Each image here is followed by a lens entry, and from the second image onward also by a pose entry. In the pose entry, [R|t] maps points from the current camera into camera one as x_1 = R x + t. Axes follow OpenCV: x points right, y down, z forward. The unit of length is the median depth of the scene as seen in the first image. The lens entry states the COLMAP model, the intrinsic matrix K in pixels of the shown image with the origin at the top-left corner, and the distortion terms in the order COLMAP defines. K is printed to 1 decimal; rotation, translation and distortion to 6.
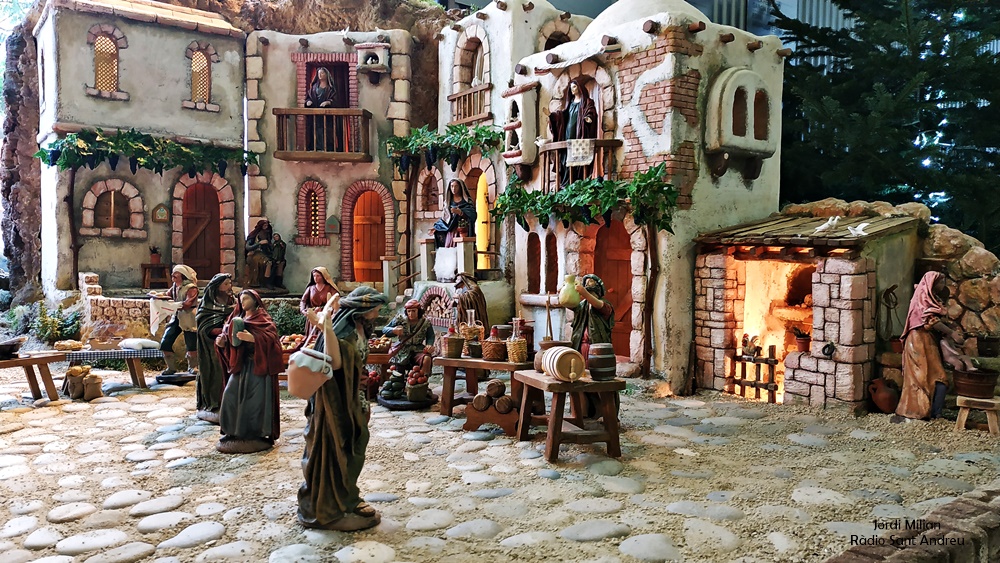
lens RADIAL K [[732.2, 0, 500.0], [0, 732.2, 281.5], [0, 0, 1]] dist [0.066940, -0.088187]
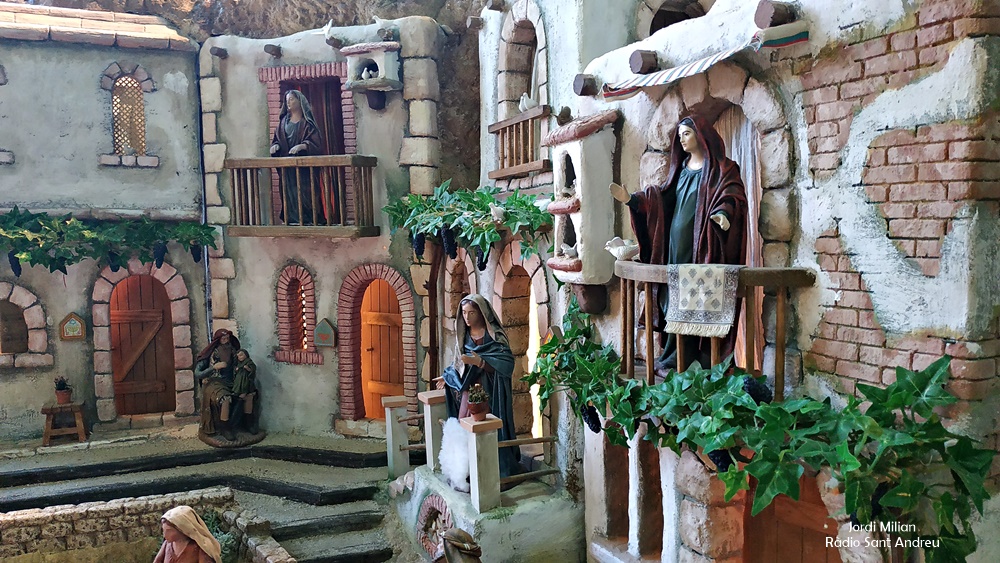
lens RADIAL K [[732.2, 0, 500.0], [0, 732.2, 281.5], [0, 0, 1]] dist [0.066940, -0.088187]
pose [[0.973764, -0.006045, -0.227479, 0.070468], [0.014497, 0.999264, 0.035502, -0.151175], [0.227097, -0.037868, 0.973136, 0.436687]]
